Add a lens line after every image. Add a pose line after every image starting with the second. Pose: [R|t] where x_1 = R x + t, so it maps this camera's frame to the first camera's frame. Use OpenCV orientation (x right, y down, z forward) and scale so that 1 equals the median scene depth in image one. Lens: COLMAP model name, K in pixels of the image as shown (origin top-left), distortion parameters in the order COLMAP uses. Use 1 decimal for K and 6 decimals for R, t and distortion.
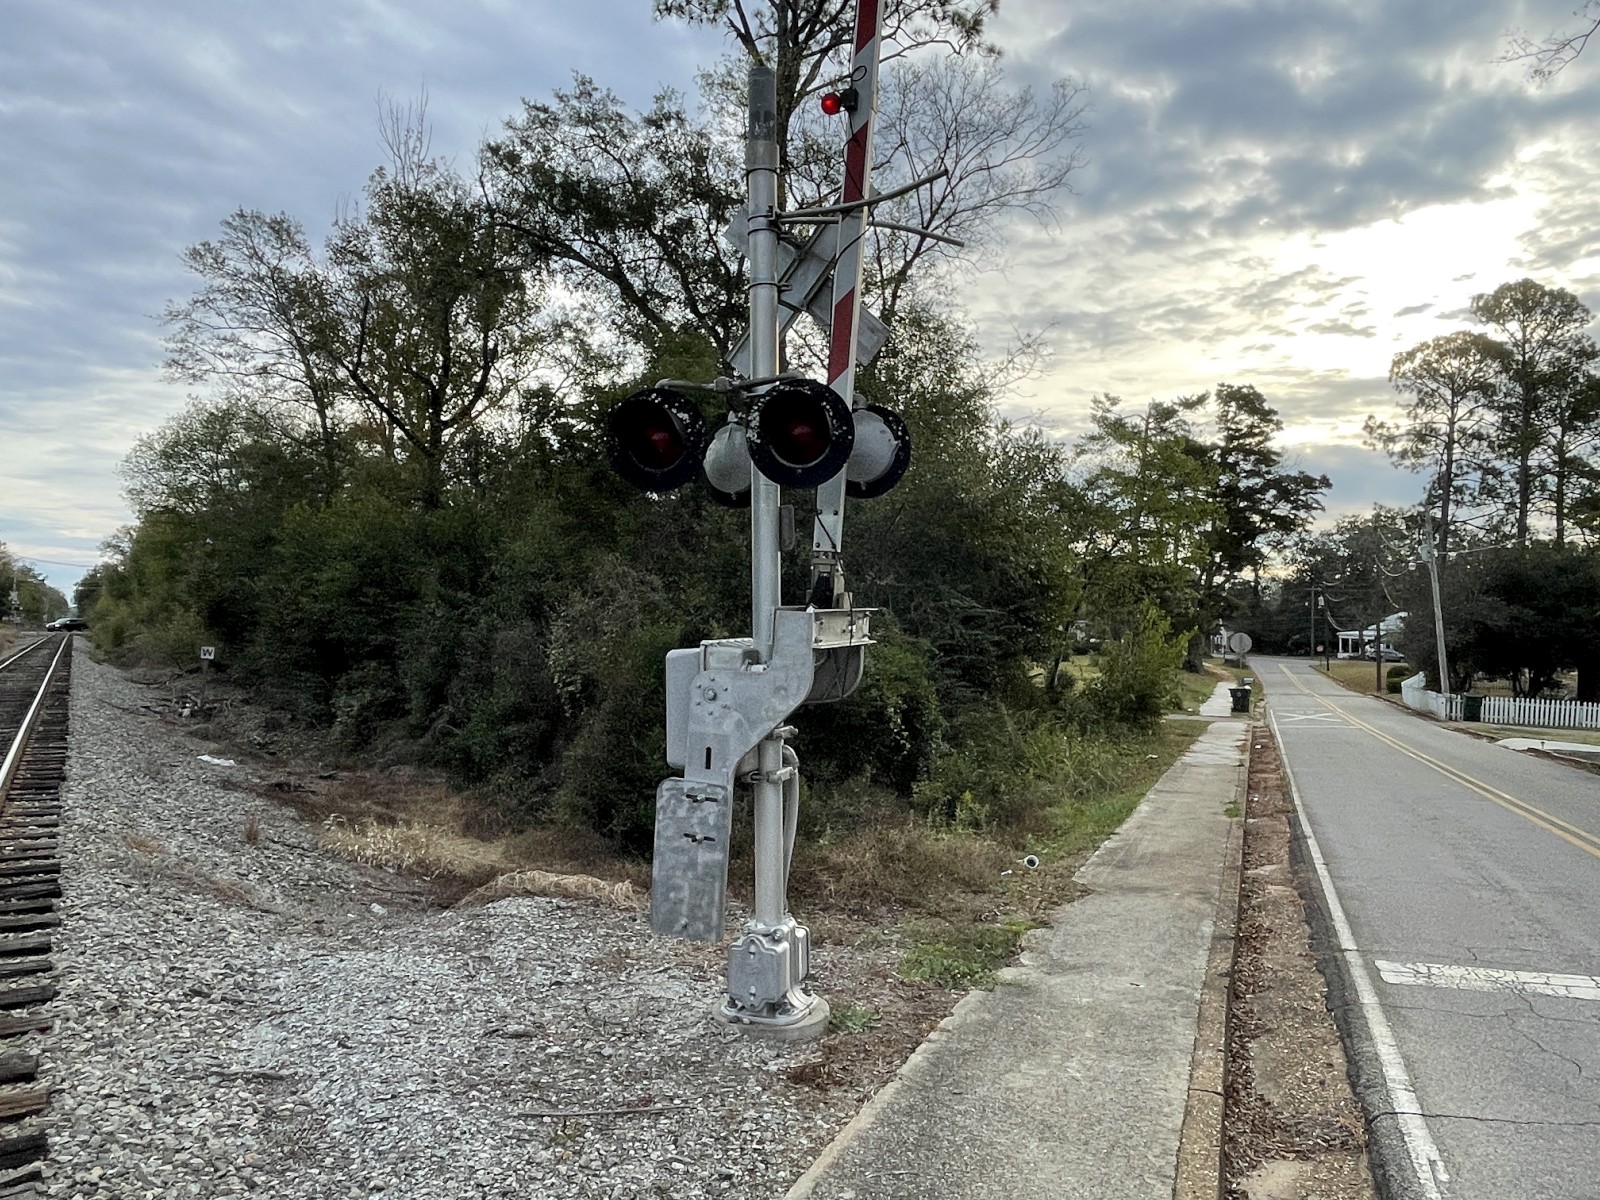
lens RADIAL K [[1137.6, 0, 800.0], [0, 1137.6, 600.0], [0, 0, 1]] dist [-0.003195, -0.003663]
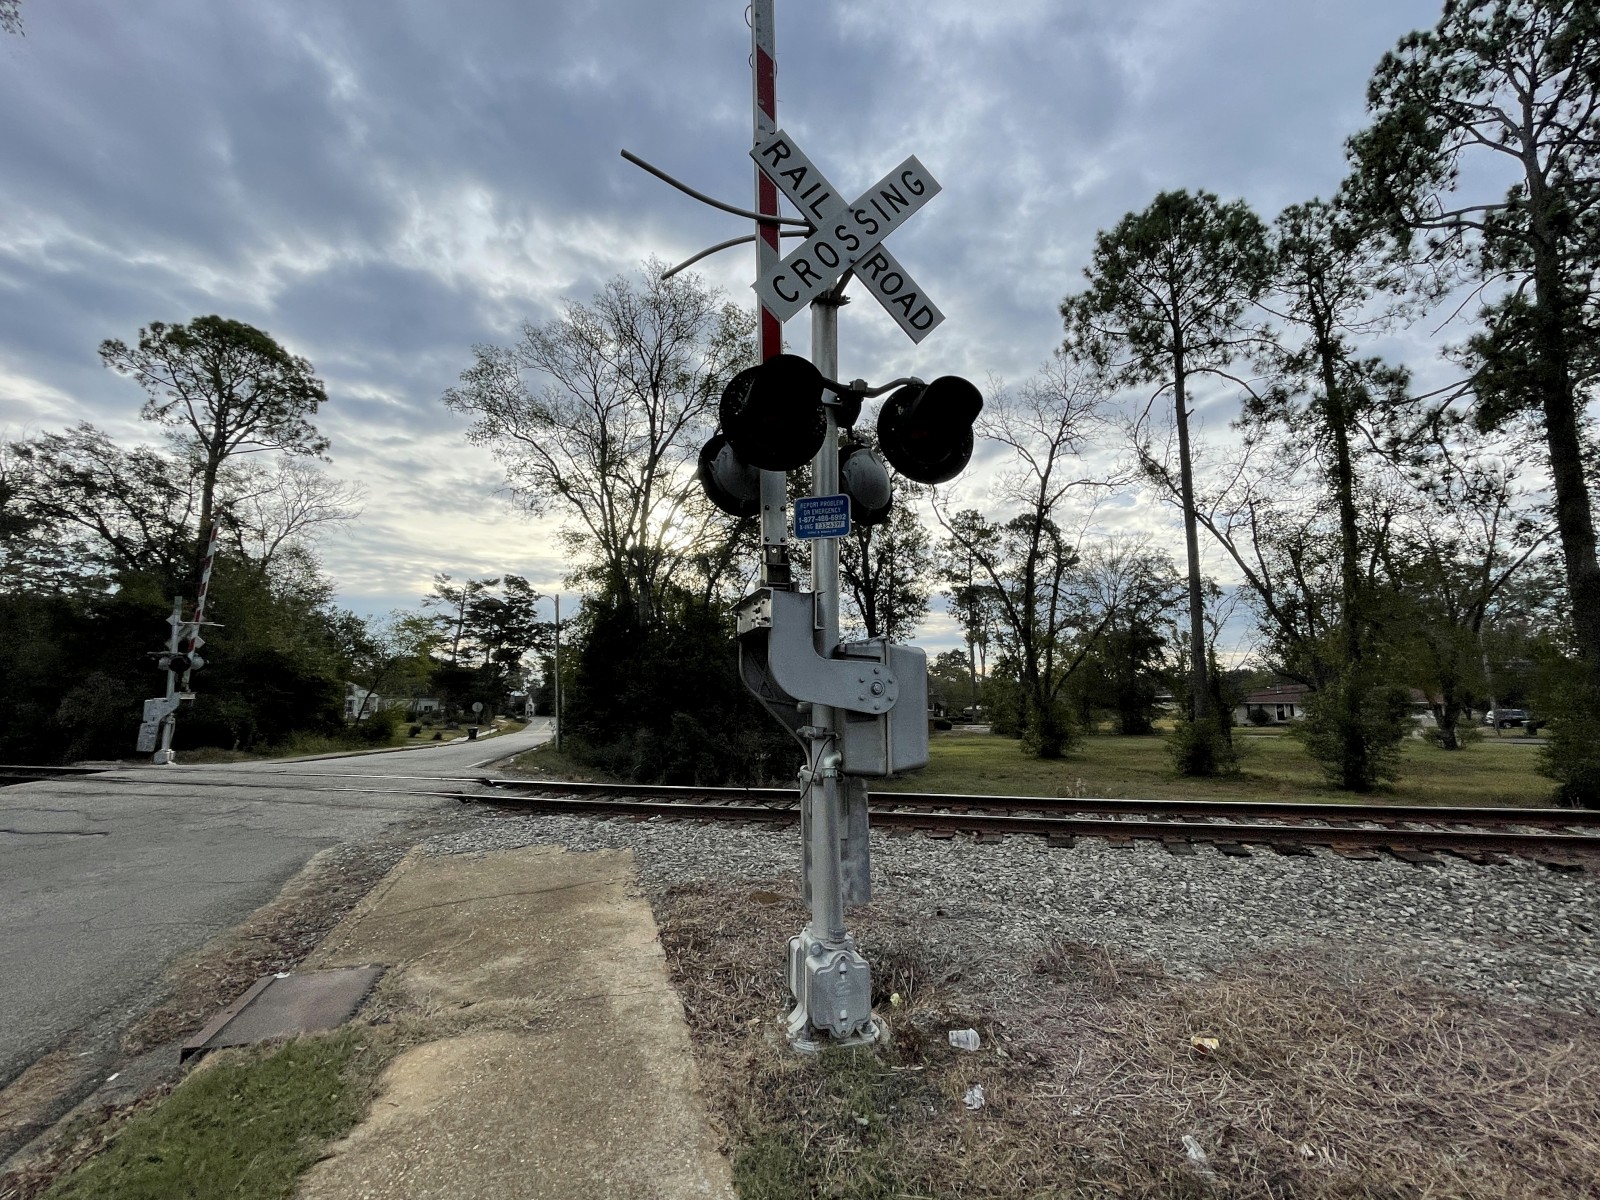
lens RADIAL K [[699.0, 0, 799.9], [0, 699.0, 595.8], [0, 0, 1]] dist [-0.001684, -0.001008]
pose [[0.776493, 0.074548, 0.625701, 0.060961], [0.005286, 0.992172, -0.124771, -0.006096], [-0.630104, 0.100191, 0.770020, -1.145520]]
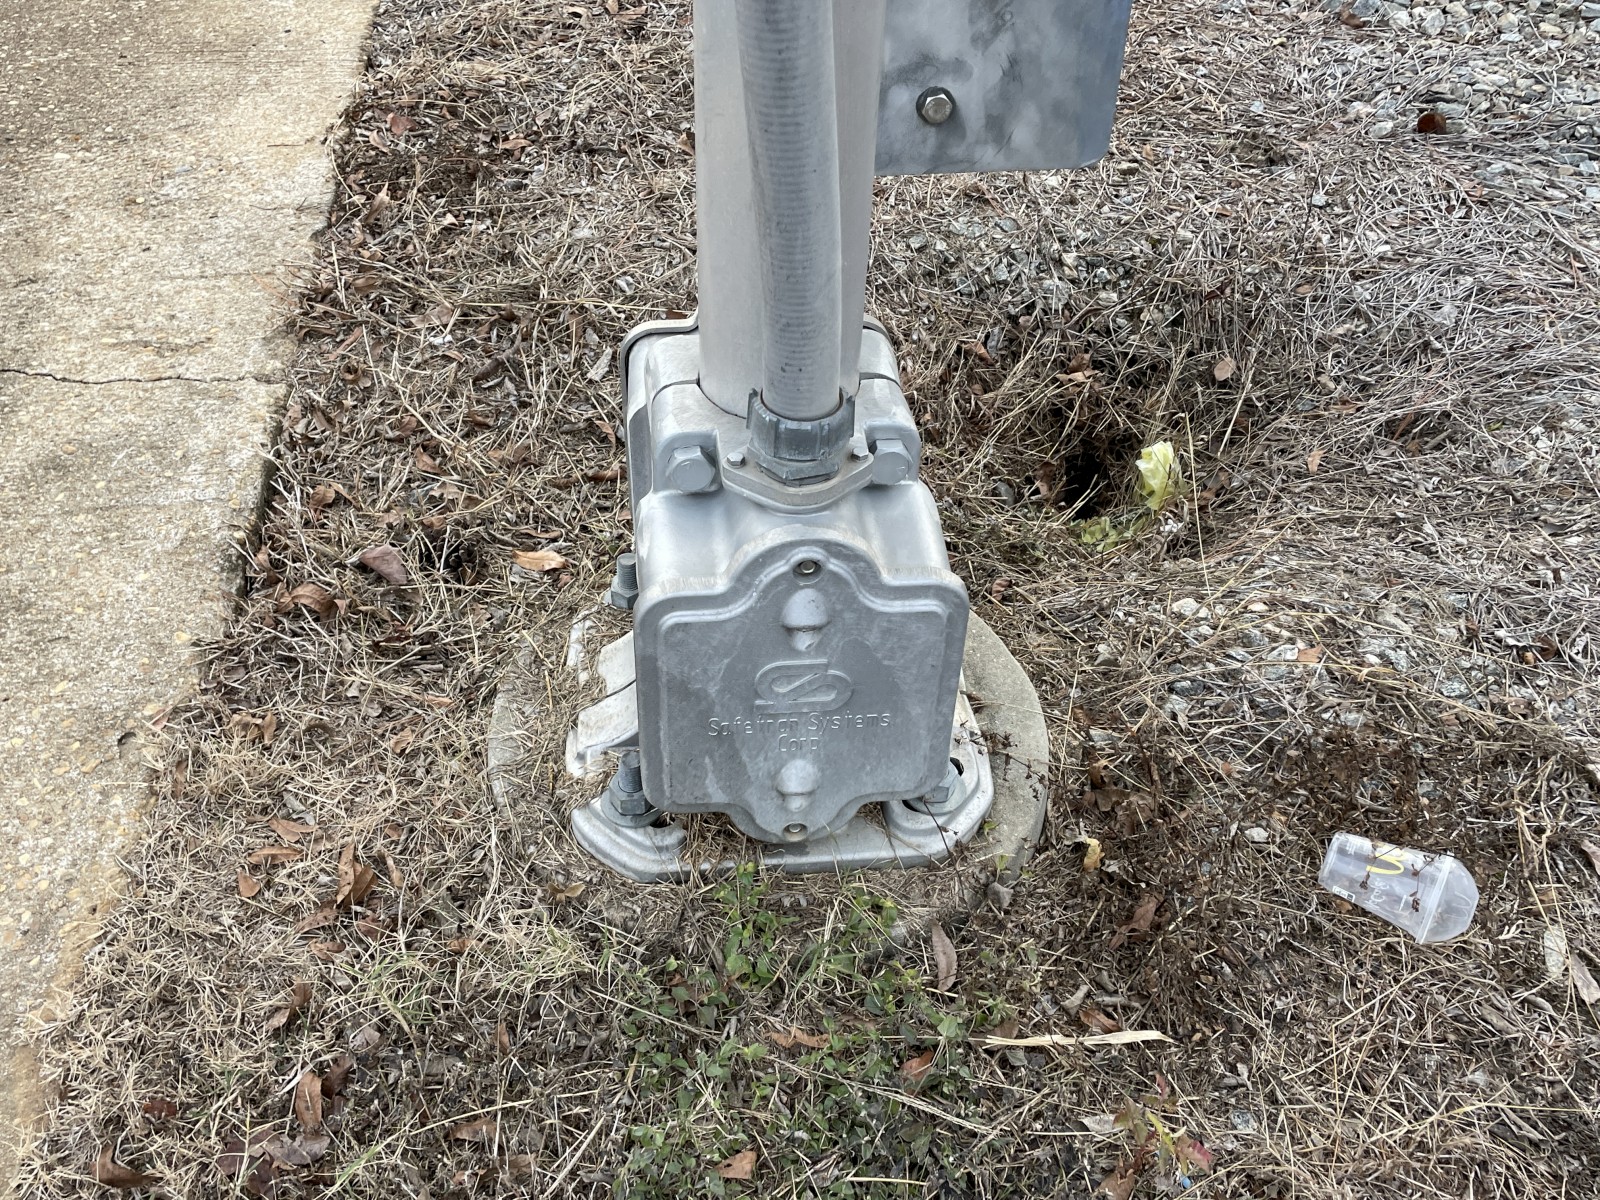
lens RADIAL K [[1474.1, 0, 798.8], [0, 1474.1, 600.9], [0, 0, 1]] dist [0.009570, 0.004147]
pose [[0.883285, -0.303607, 0.357254, 0.164618], [-0.017957, 0.739535, 0.672879, 0.021053], [-0.468492, -0.600759, 0.647768, -1.048191]]
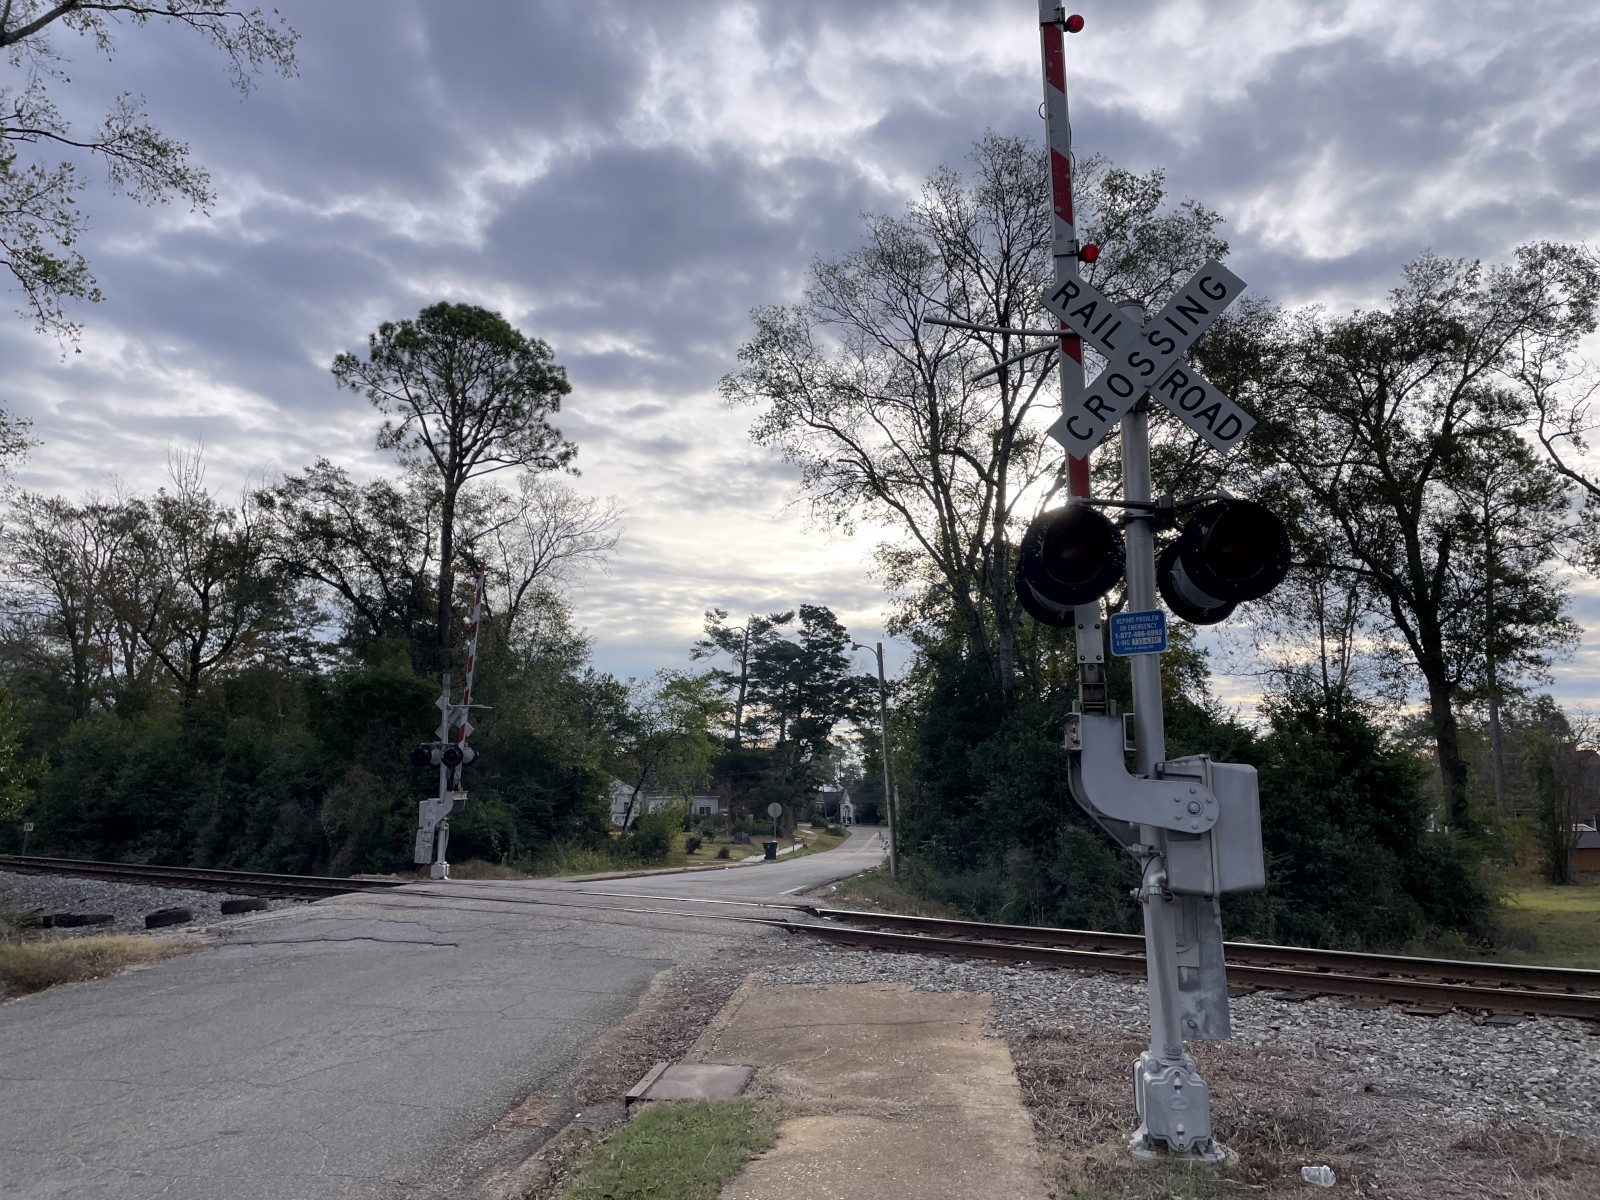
lens RADIAL K [[1192.2, 0, 792.6], [0, 1192.2, 576.3], [0, 0, 1]] dist [0.060770, -0.007637]
pose [[0.962887, 0.036396, 0.267438, 0.000525], [0.008204, 0.986461, -0.163788, -0.014117], [-0.269779, 0.159904, 0.949553, -1.302428]]
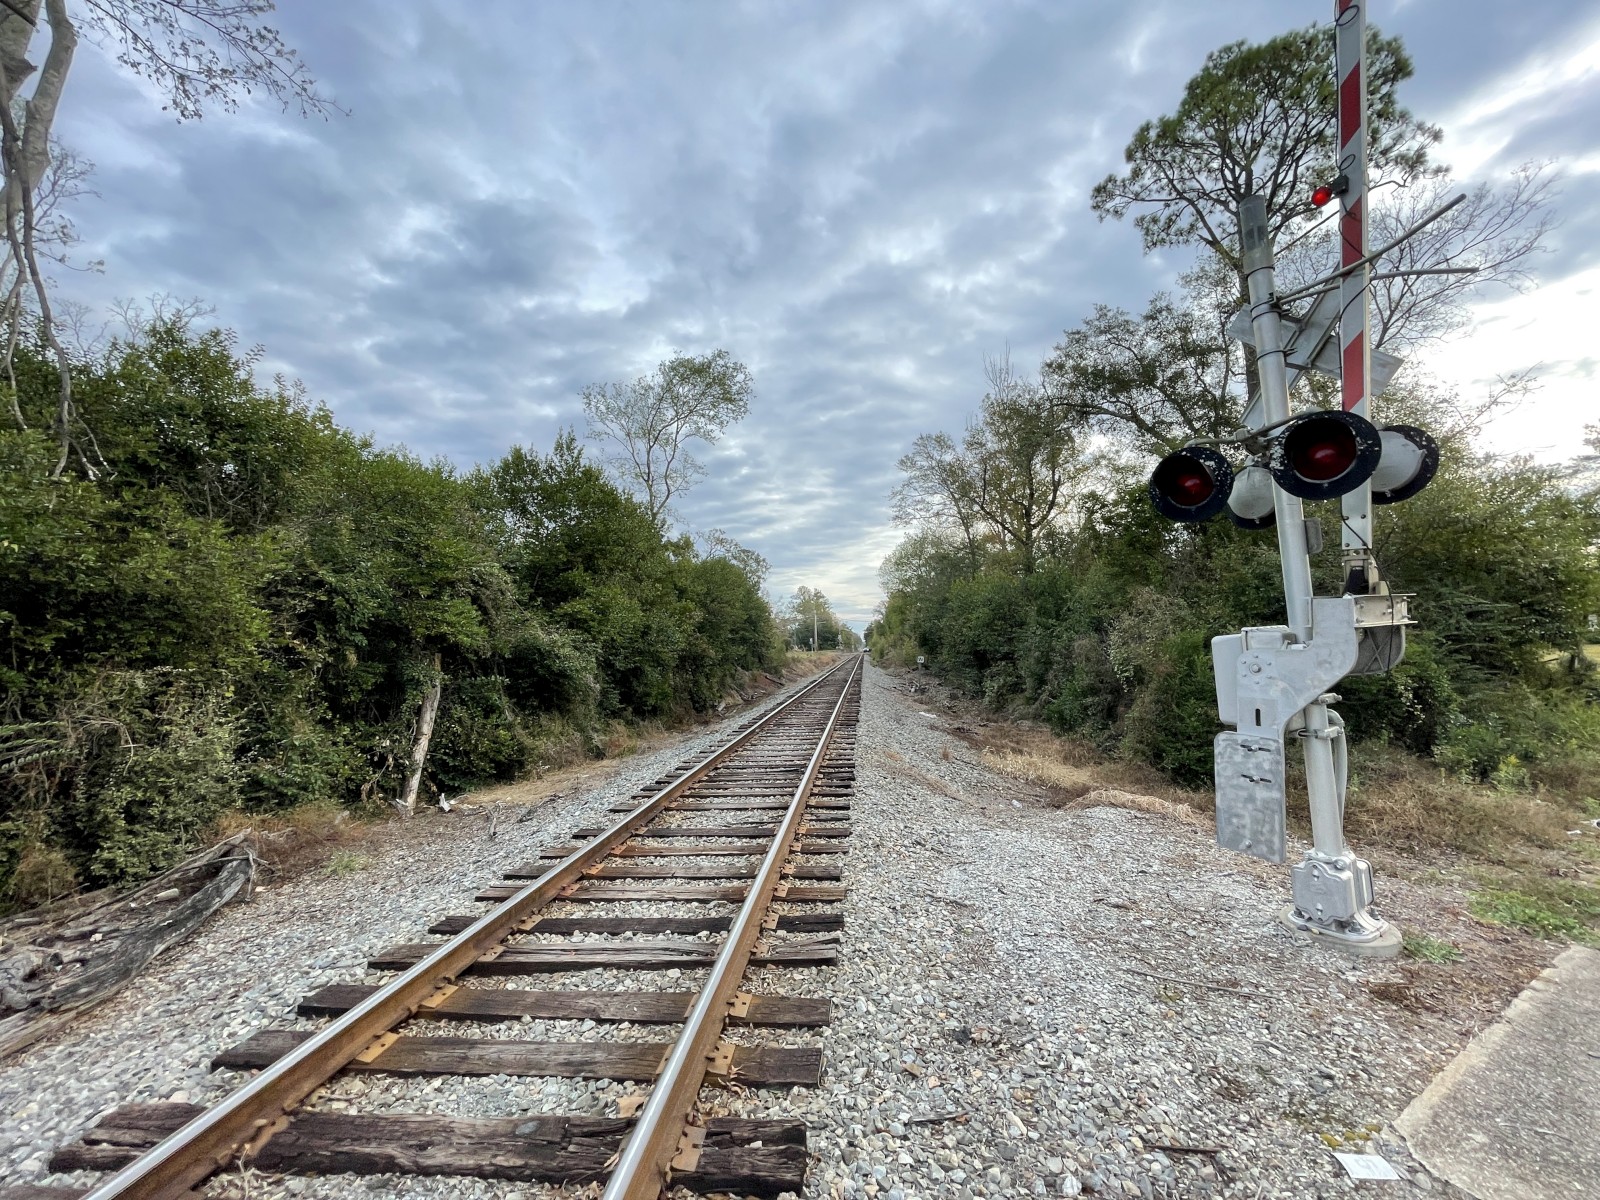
lens RADIAL K [[631.4, 0, 814.0], [0, 631.4, 600.0], [0, 0, 1]] dist [-0.004386, -0.000376]
pose [[0.796208, -0.082532, -0.599367, -0.012531], [0.054766, 0.996417, -0.064454, 0.007143], [0.602539, 0.018494, 0.797875, 0.034271]]
